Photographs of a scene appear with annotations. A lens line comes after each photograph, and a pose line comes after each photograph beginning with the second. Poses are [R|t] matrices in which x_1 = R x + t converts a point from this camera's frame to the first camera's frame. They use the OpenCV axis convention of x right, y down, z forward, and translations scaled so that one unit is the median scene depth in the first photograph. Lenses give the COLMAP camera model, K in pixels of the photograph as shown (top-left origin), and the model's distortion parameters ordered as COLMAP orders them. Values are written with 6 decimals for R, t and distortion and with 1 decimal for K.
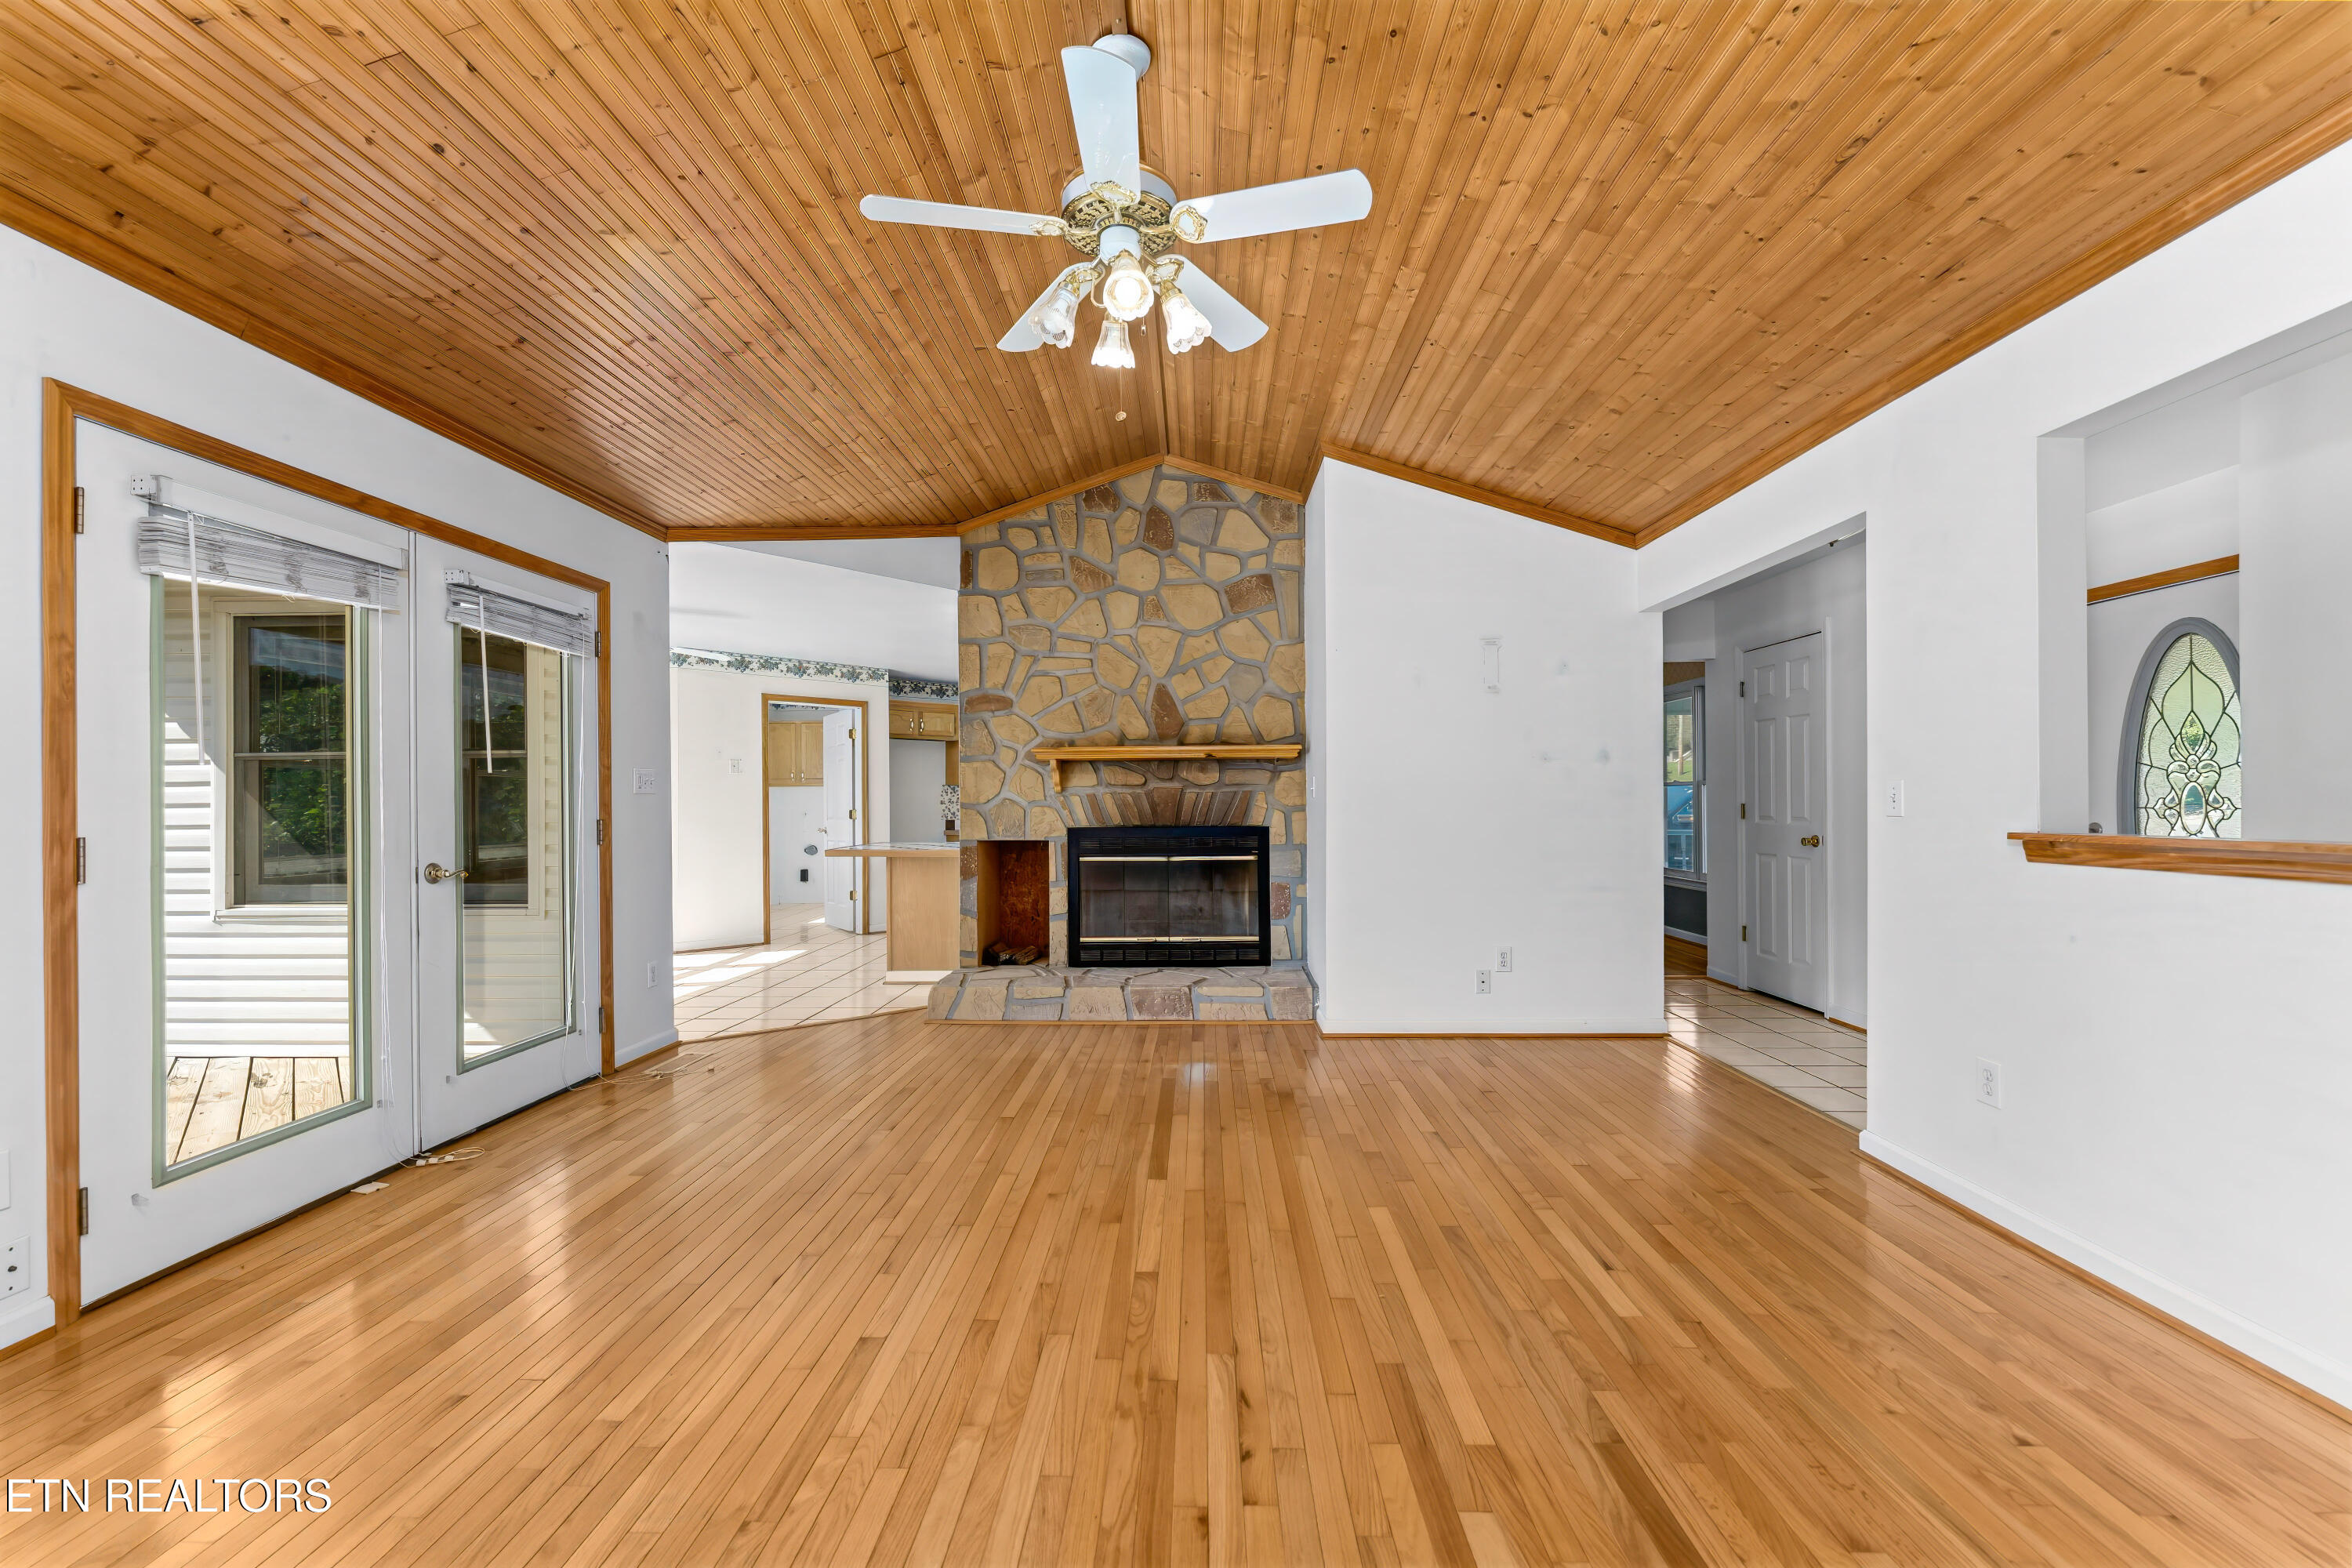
lens RADIAL K [[943.7, 0, 1158.6], [0, 943.7, 784.6], [0, 0, 1]] dist [-0.000425, -0.001549]
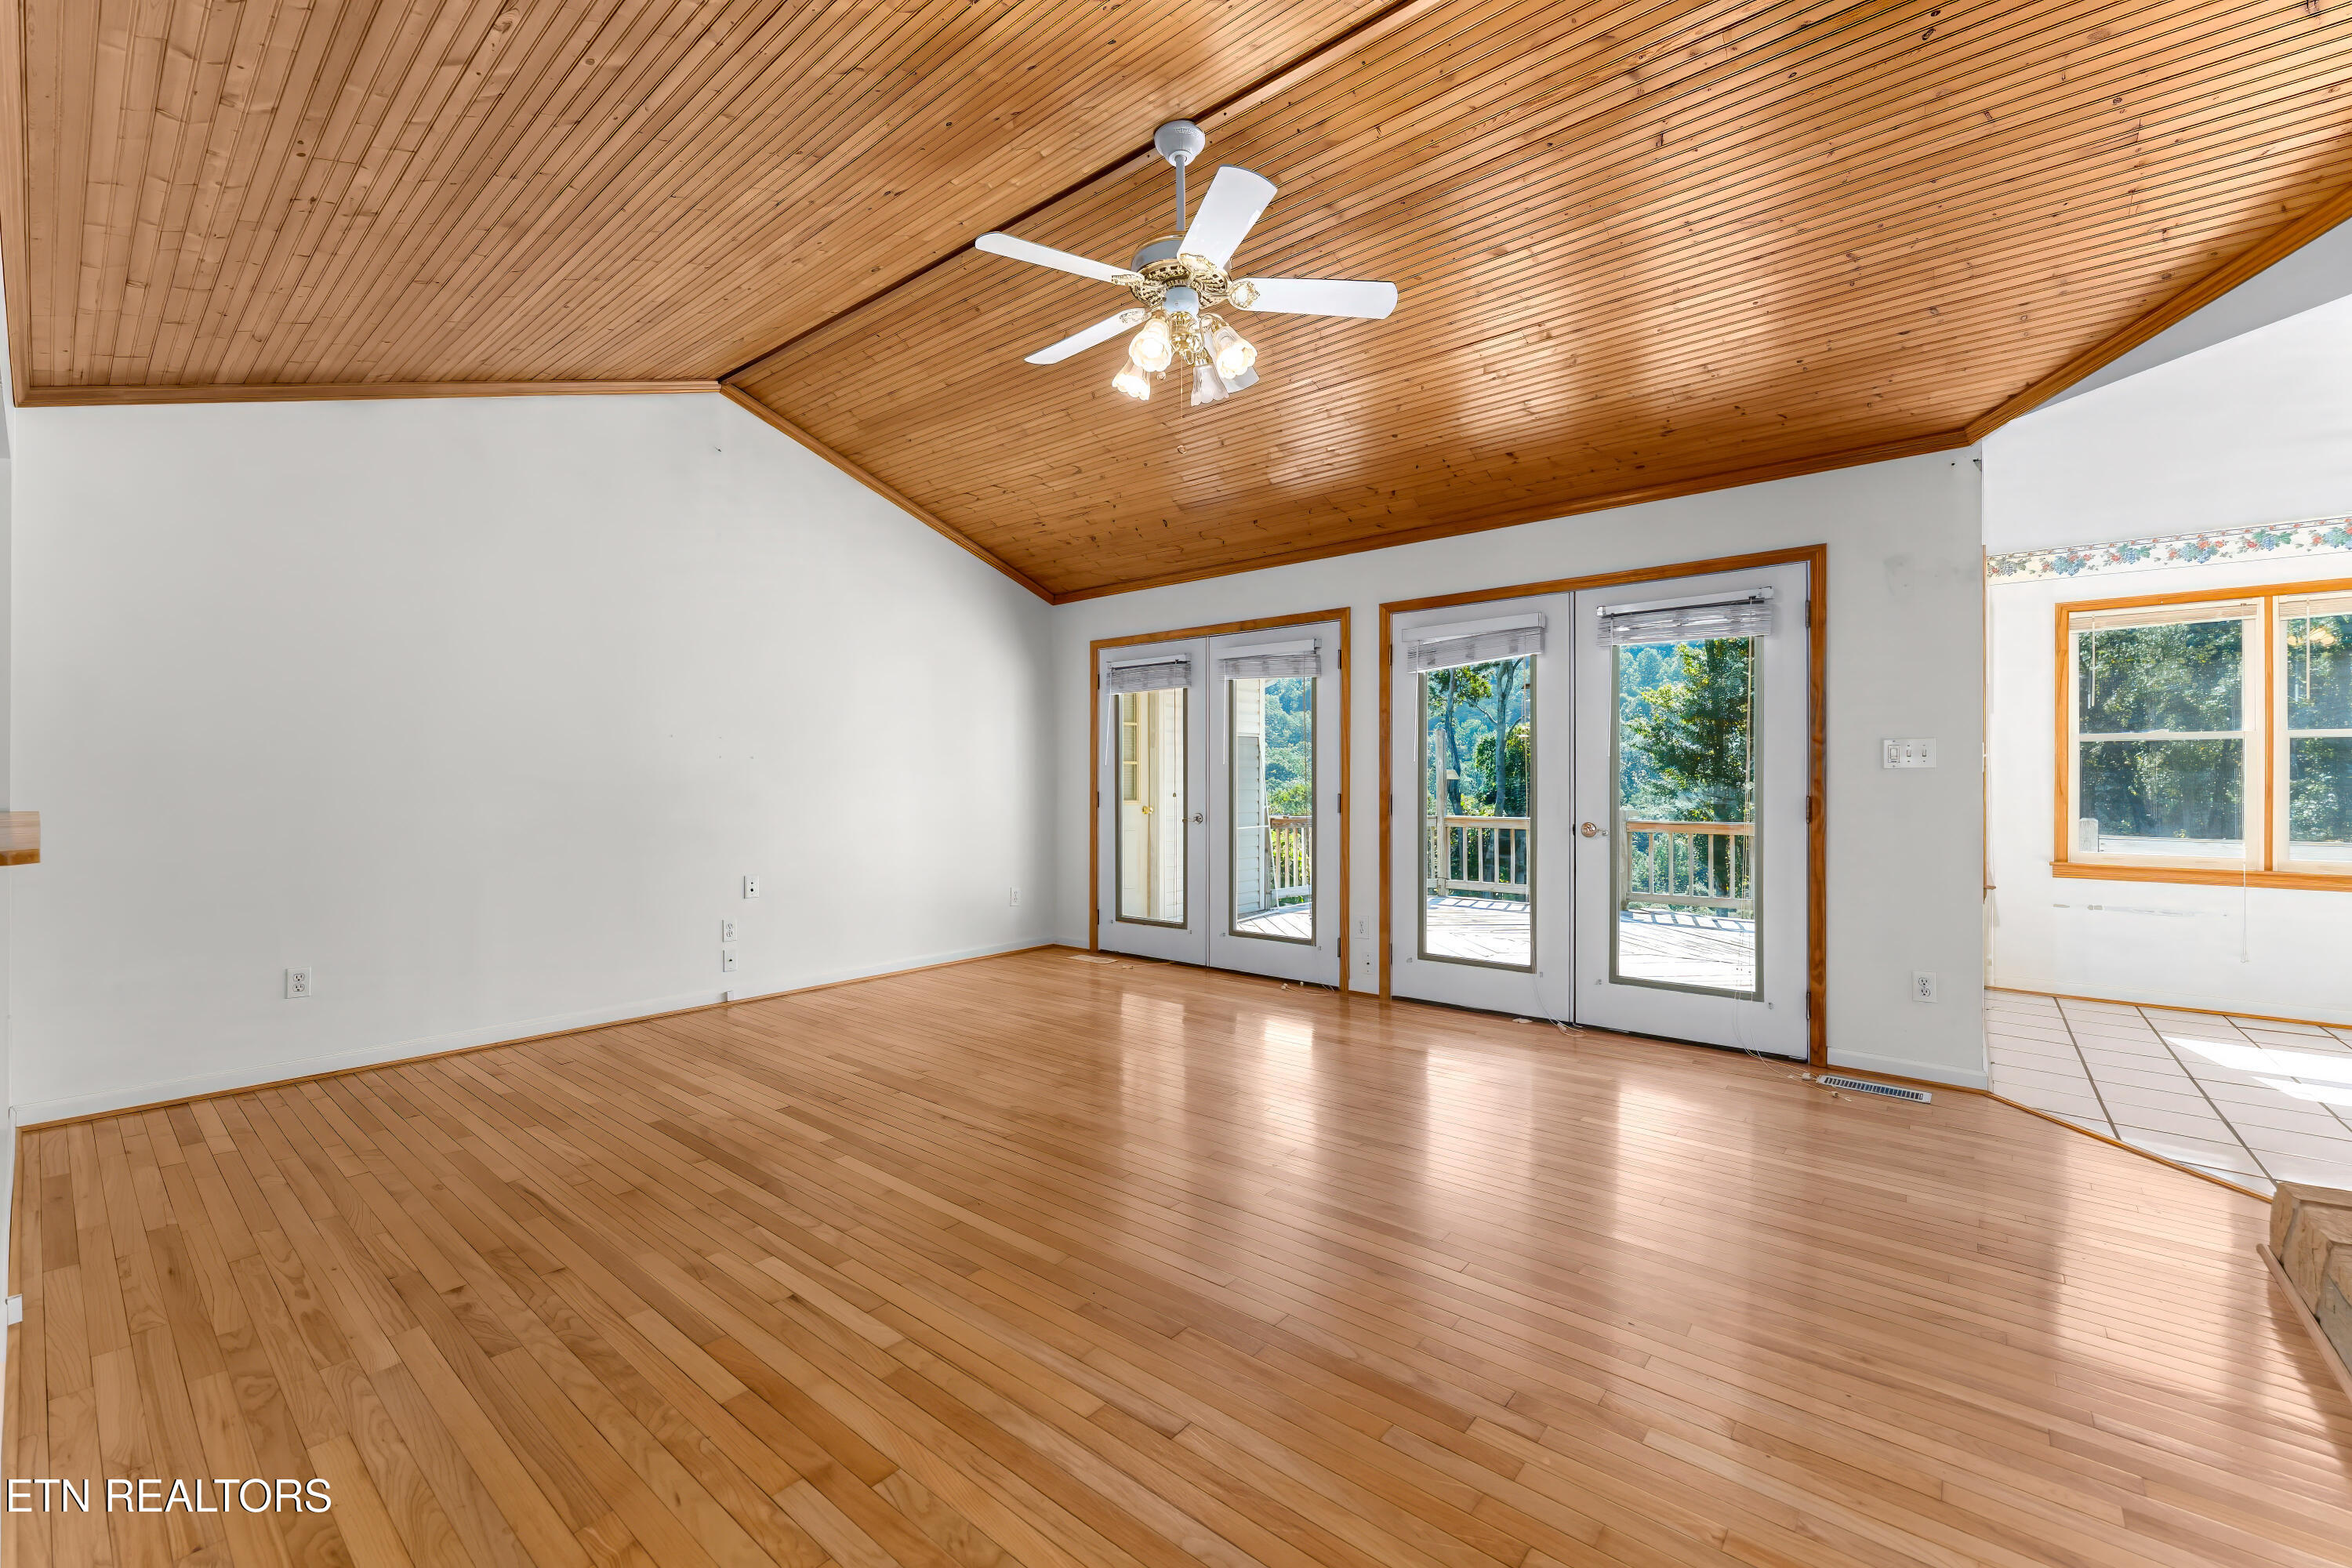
lens RADIAL K [[943.7, 0, 1173.9], [0, 943.7, 783.6], [0, 0, 1]] dist [-0.000425, -0.001549]
pose [[-0.603277, 0.004489, -0.797519, 0.862887], [0.017555, 0.999817, -0.007651, 0.029665], [0.797338, -0.018616, -0.603245, 1.633774]]
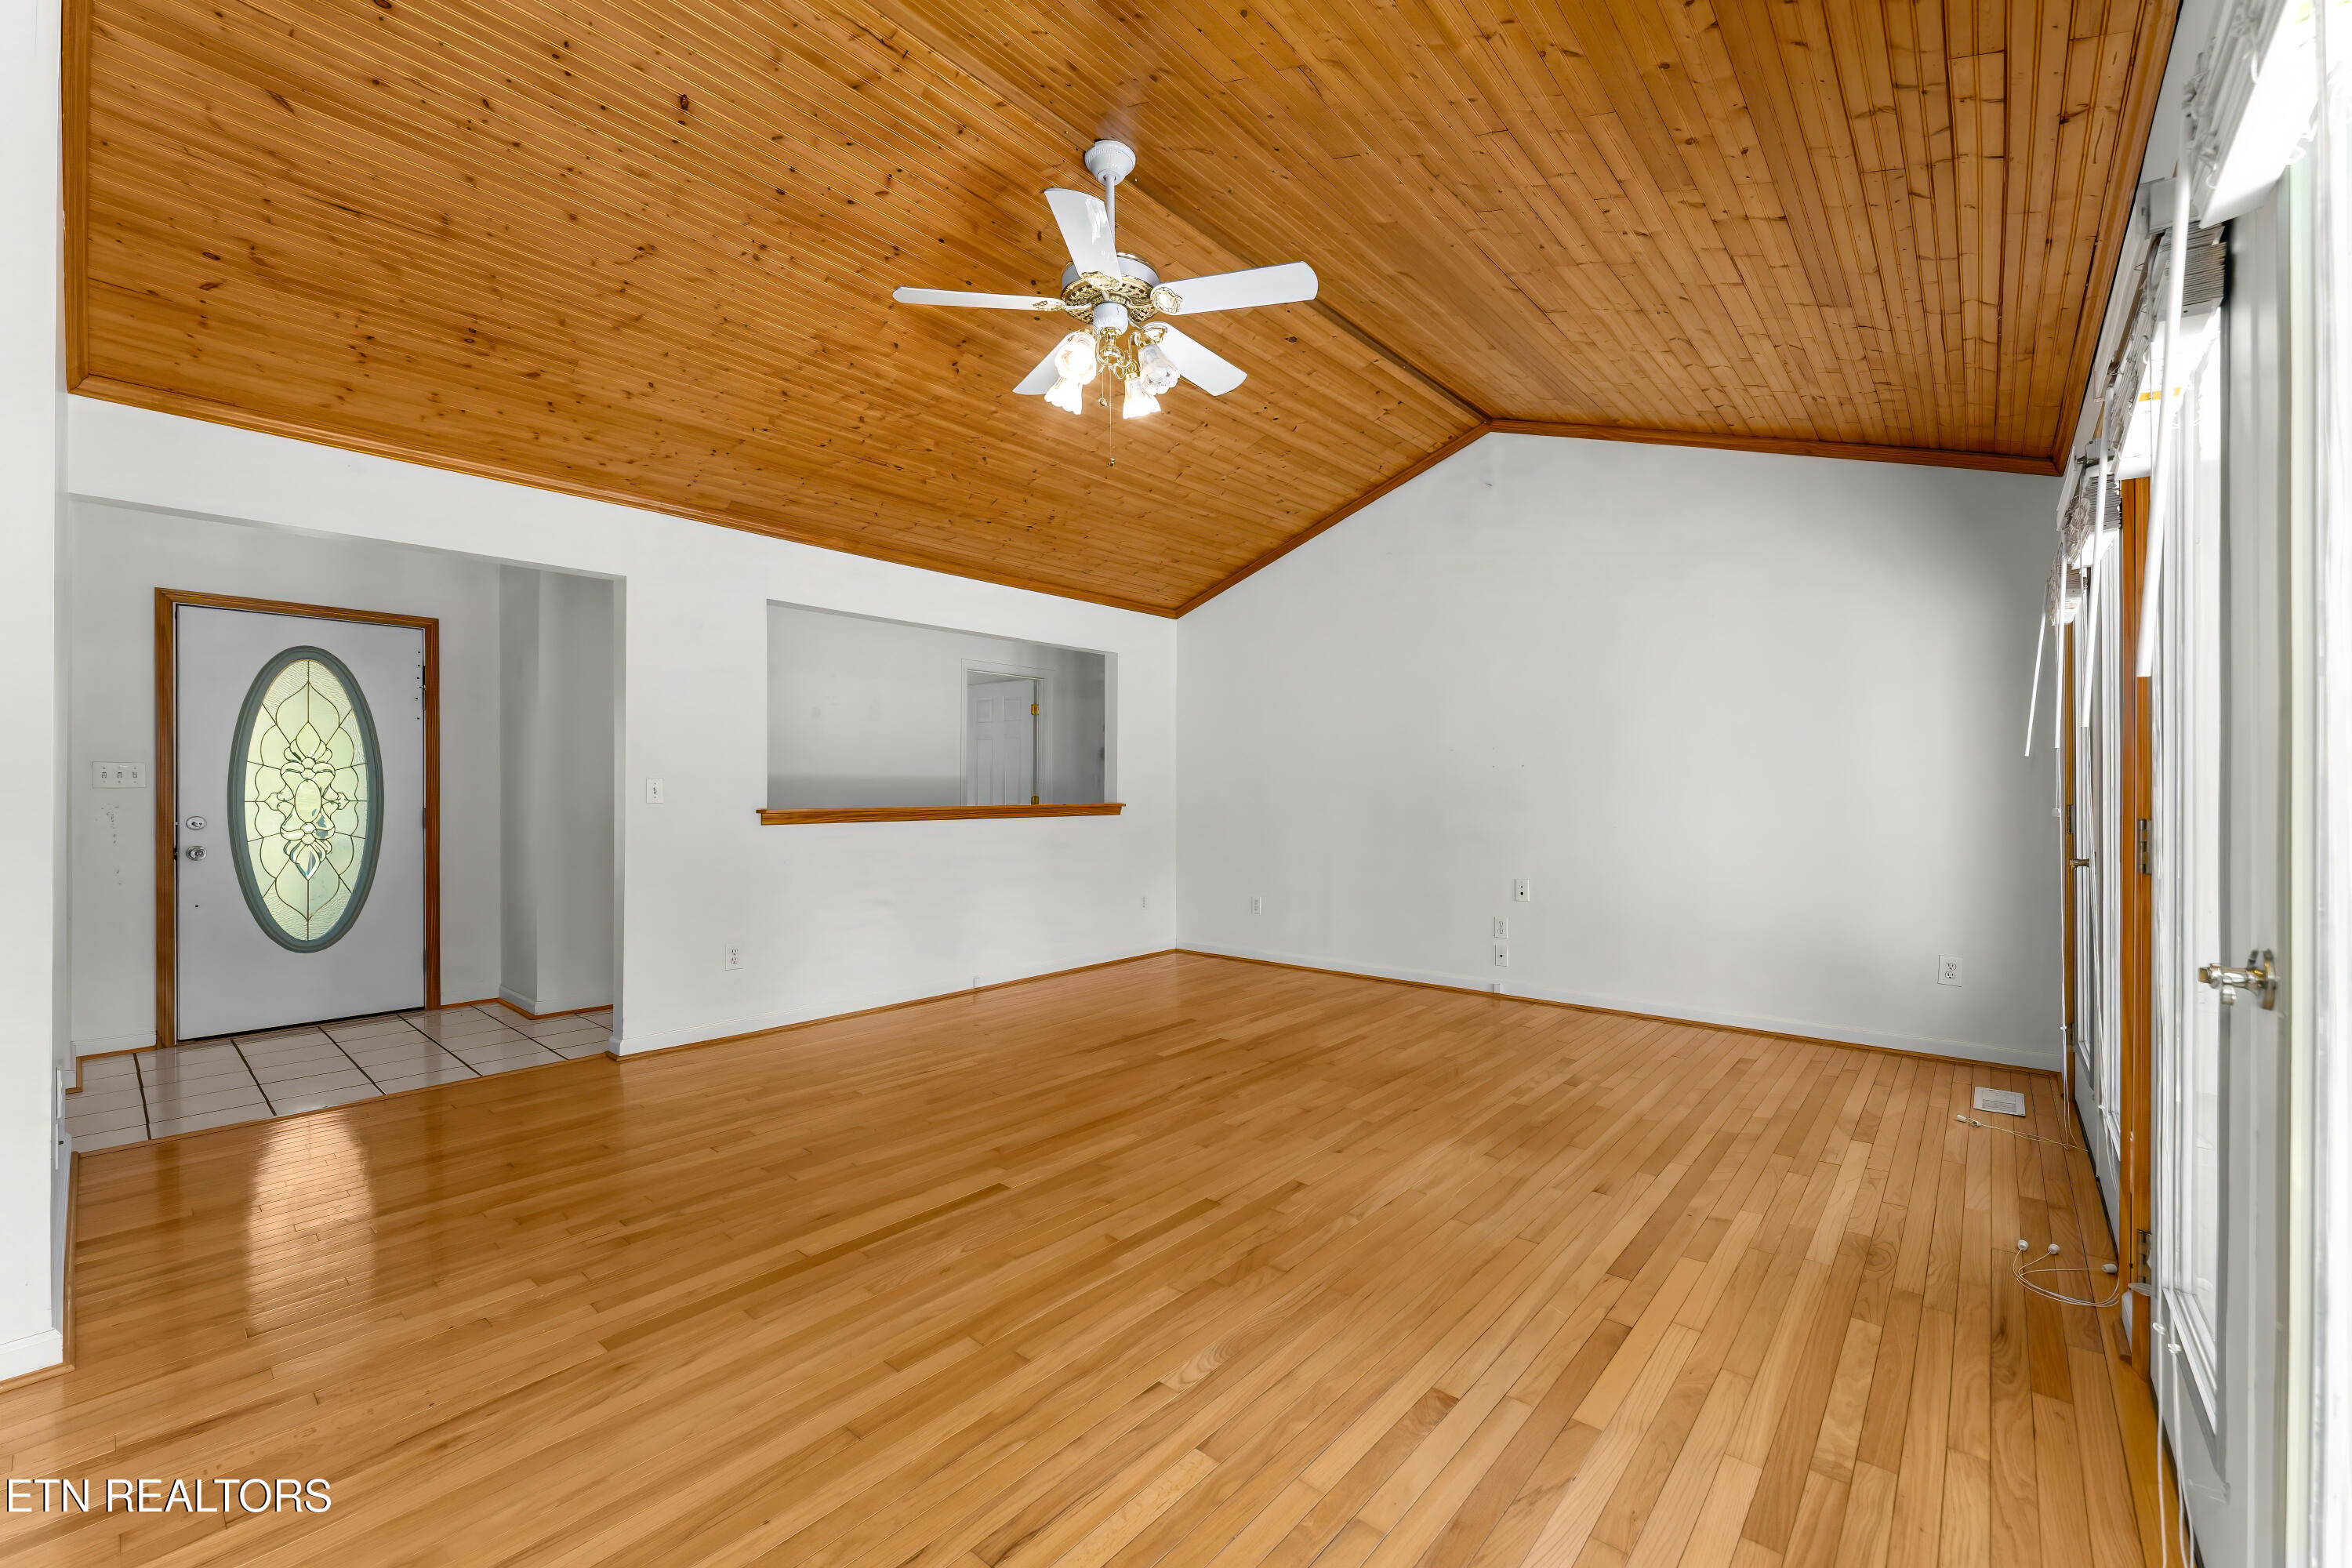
lens RADIAL K [[943.7, 0, 1175.9], [0, 943.7, 795.4], [0, 0, 1]] dist [-0.000425, -0.001549]
pose [[-0.784936, 0.002536, 0.619571, -0.799879], [-0.006663, 0.999899, -0.012535, 0.039735], [-0.619541, -0.013968, -0.784840, 1.806501]]
